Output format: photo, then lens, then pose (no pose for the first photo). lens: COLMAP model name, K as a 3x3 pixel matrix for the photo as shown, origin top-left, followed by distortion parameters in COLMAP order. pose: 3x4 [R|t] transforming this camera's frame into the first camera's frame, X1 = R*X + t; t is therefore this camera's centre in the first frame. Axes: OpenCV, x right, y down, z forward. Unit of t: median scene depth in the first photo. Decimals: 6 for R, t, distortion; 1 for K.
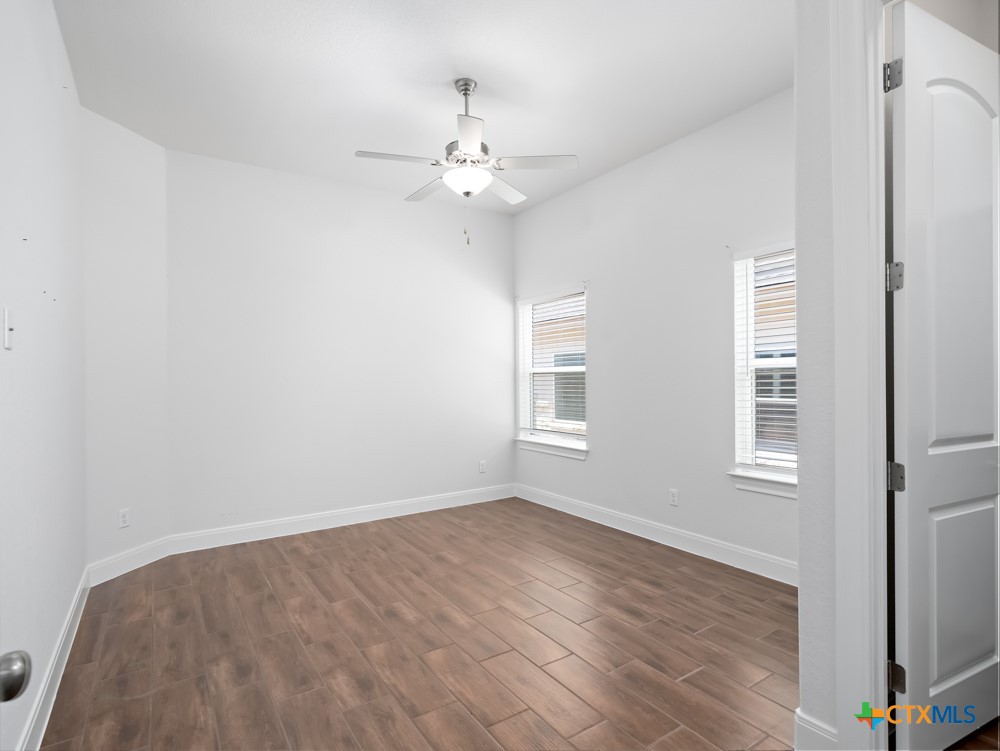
lens RADIAL K [[522.4, 0, 500.0], [0, 522.4, 375.5], [0, 0, 1]] dist [0.001328, 0.000091]
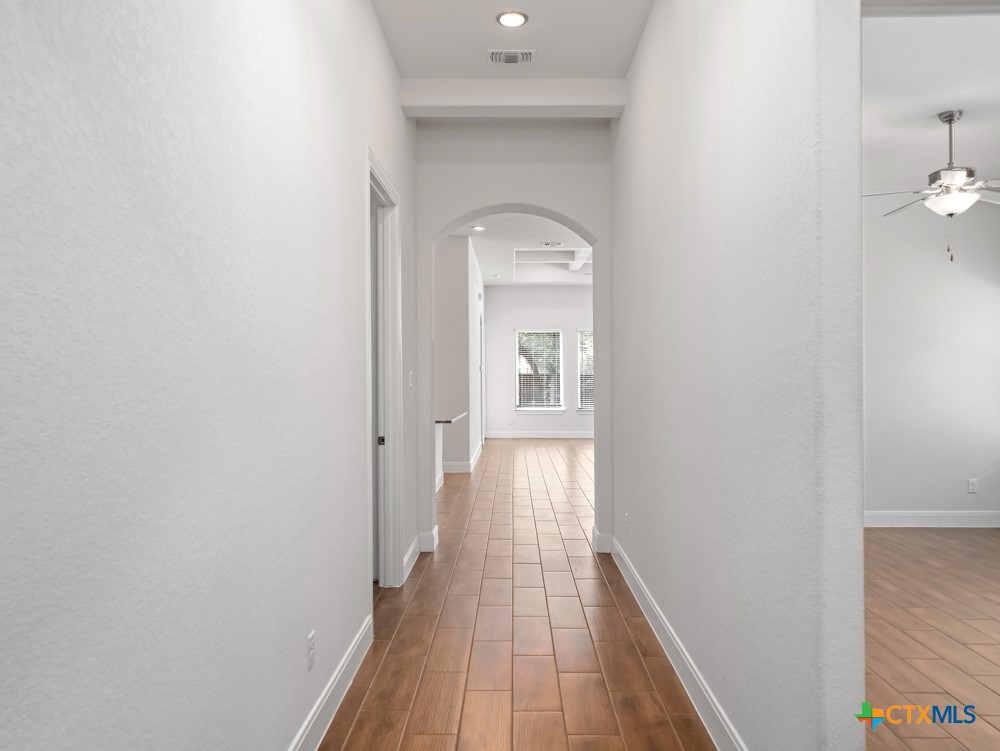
lens RADIAL K [[751.5, 0, 500.0], [0, 751.5, 375.5], [0, 0, 1]] dist [0.003917, 0.001642]
pose [[0.819689, 0.005599, -0.572781, 0.066810], [-0.003127, 0.999981, 0.005299, -0.017954], [0.572800, -0.002553, 0.819691, -0.817705]]
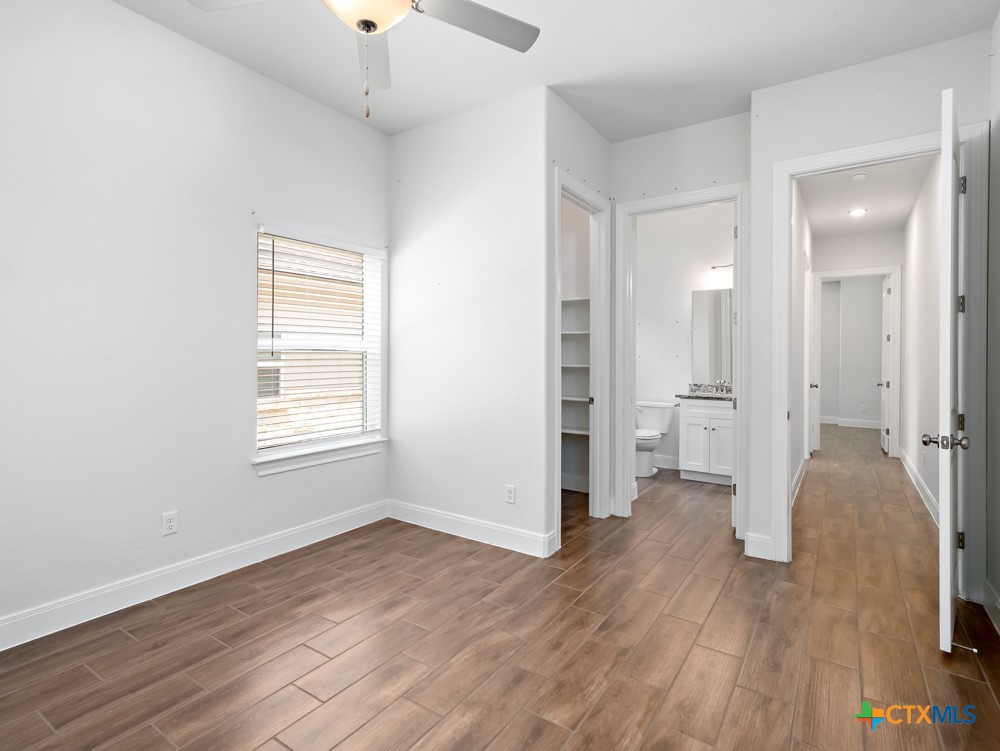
lens RADIAL K [[522.4, 0, 500.0], [0, 522.4, 375.5], [0, 0, 1]] dist [0.001328, 0.000091]
pose [[-0.386471, -0.025261, 0.921955, -0.626605], [-0.003406, 0.999657, 0.025962, 0.018135], [-0.922295, 0.006893, -0.386425, 1.105036]]
